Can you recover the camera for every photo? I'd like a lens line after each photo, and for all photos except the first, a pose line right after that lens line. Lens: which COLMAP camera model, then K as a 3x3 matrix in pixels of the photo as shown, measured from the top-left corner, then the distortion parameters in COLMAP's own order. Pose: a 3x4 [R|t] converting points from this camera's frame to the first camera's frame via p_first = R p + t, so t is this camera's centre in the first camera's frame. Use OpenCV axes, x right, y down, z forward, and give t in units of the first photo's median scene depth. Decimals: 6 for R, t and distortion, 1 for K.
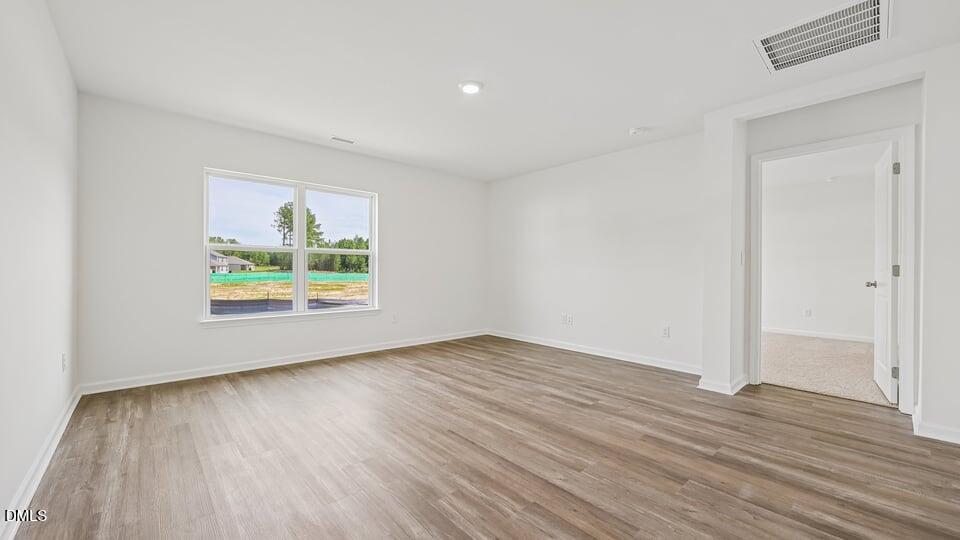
lens RADIAL K [[381.0, 0, 478.5], [0, 381.0, 270.2], [0, 0, 1]] dist [0.000577, -0.000054]
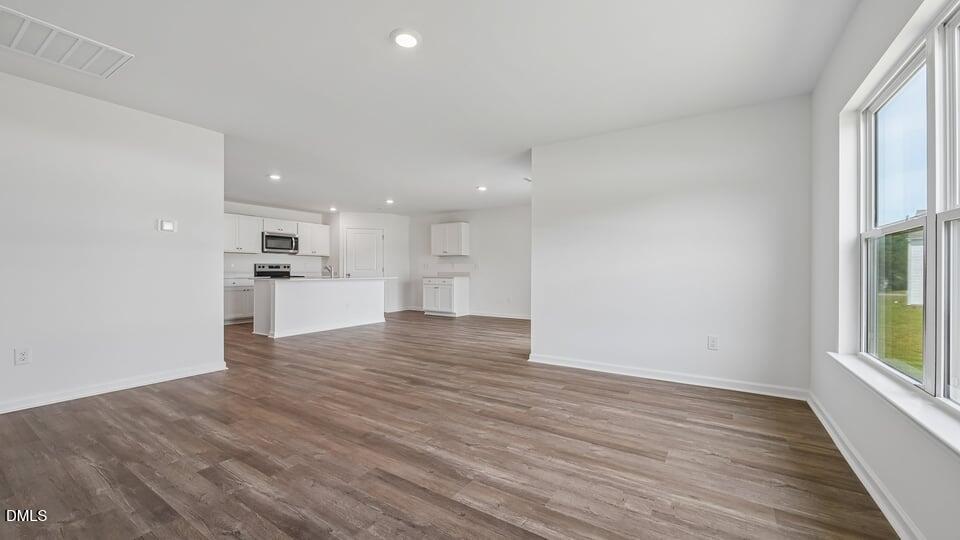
lens RADIAL K [[381.0, 0, 481.9], [0, 381.0, 271.3], [0, 0, 1]] dist [0.000577, -0.000054]
pose [[-0.964693, -0.008629, -0.263237, 0.033313], [-0.008372, 0.999963, -0.002097, 0.002016], [0.263245, 0.000181, -0.964729, 1.828307]]
